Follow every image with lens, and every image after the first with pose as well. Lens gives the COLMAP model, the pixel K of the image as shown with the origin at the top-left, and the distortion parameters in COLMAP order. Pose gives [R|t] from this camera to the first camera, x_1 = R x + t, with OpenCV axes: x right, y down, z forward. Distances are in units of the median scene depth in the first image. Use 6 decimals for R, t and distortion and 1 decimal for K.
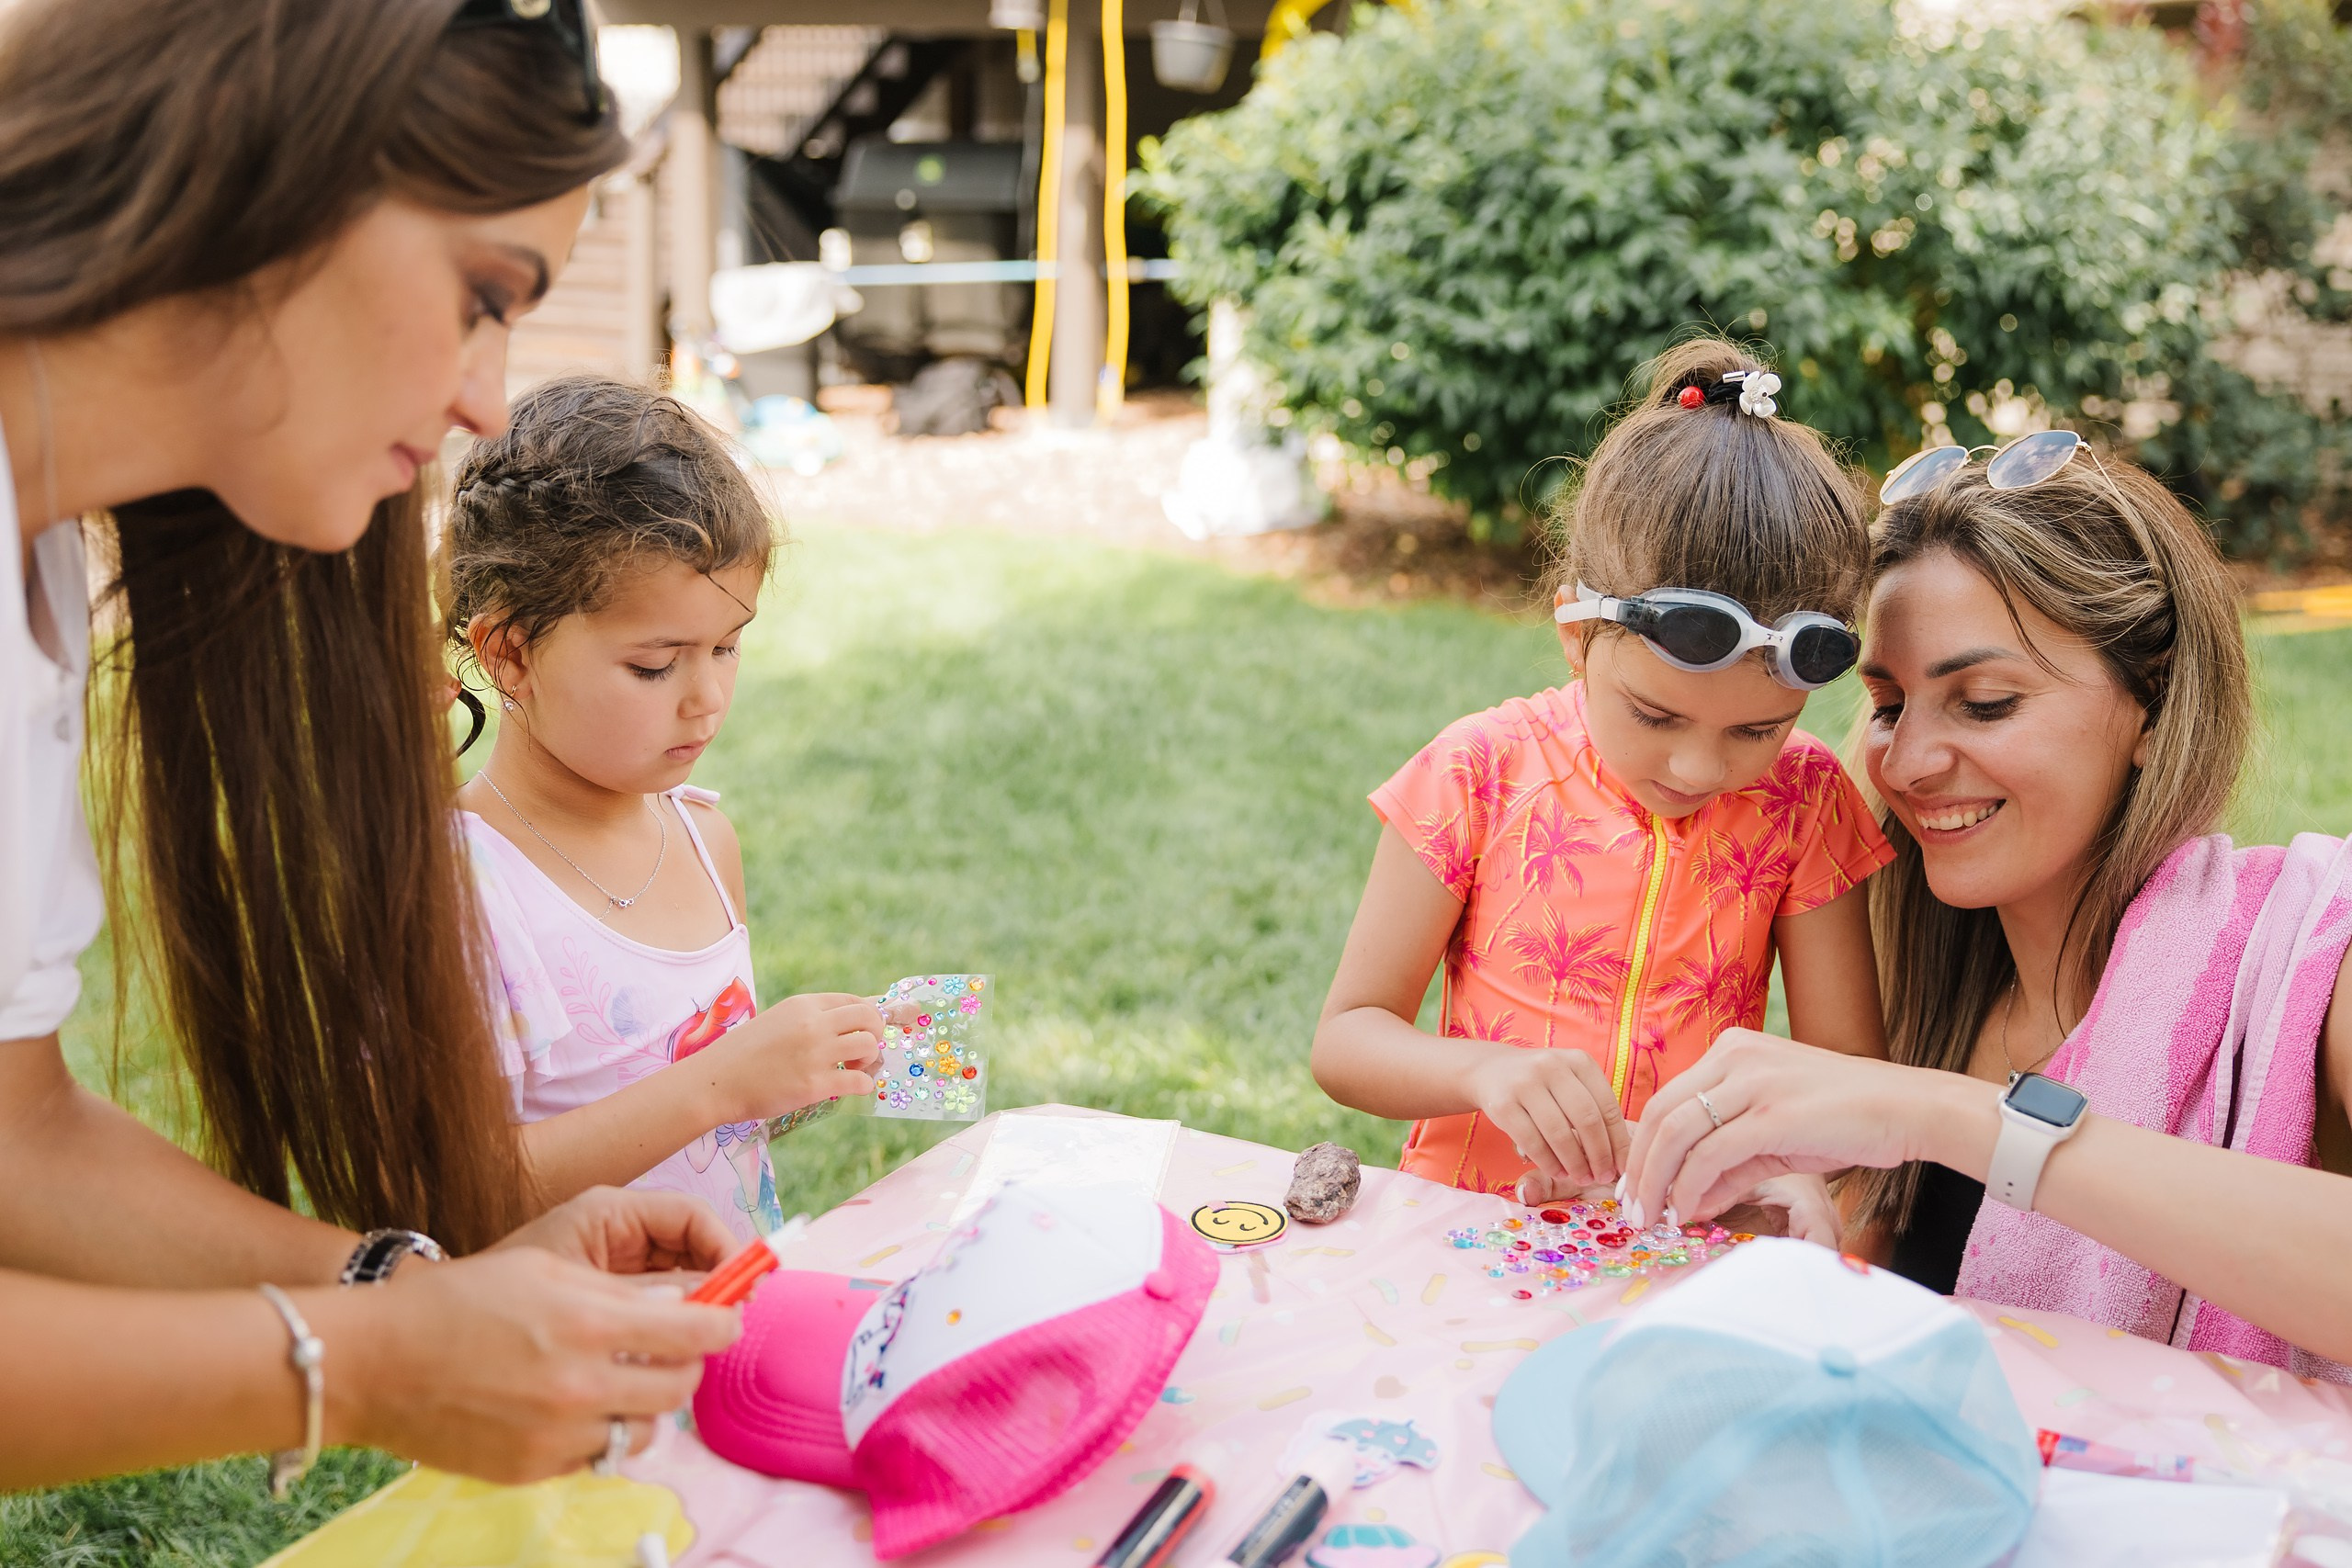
lens RADIAL K [[2400.9, 0, 1181.8], [0, 2400.9, 853.9], [0, 0, 1]] dist [0.019453, -0.135636]
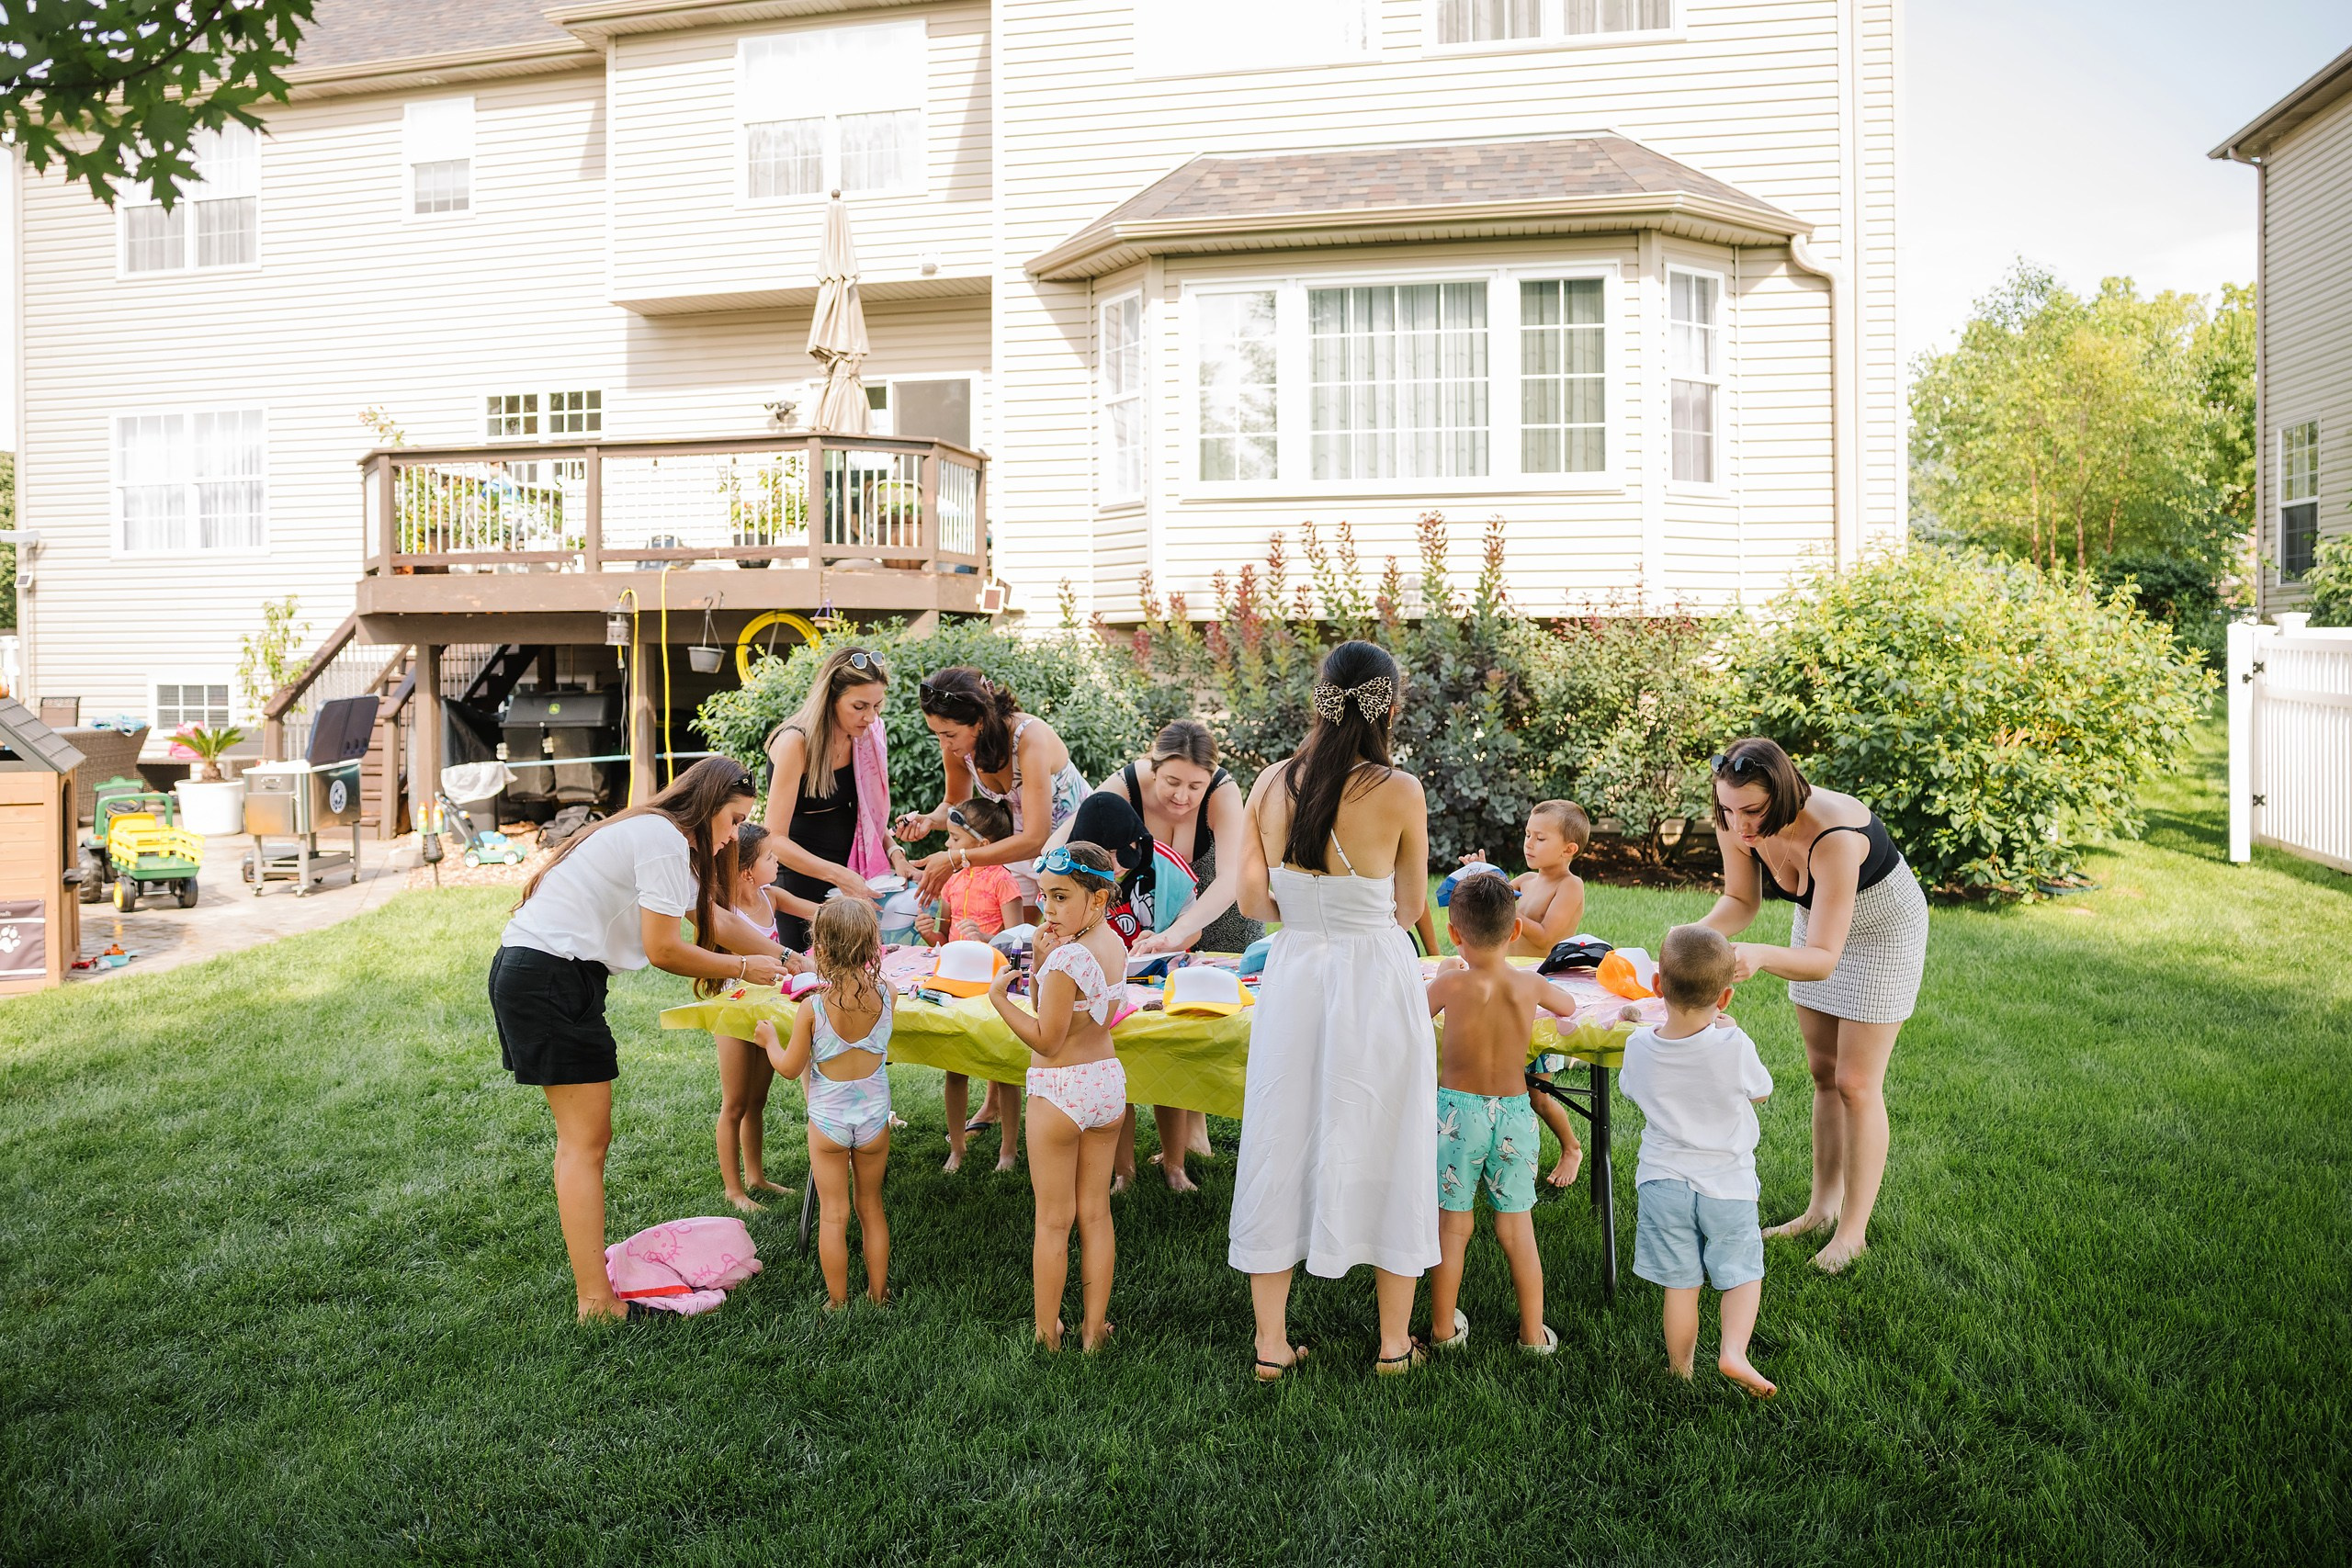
lens RADIAL K [[1745.4, 0, 1175.0], [0, 1745.4, 839.7], [0, 0, 1]] dist [-0.179268, 0.096486]
pose [[0.948910, -0.067275, 0.308290, -0.067462], [0.117265, 0.982221, -0.146598, 0.077551], [-0.292947, 0.175260, 0.939929, -0.425483]]
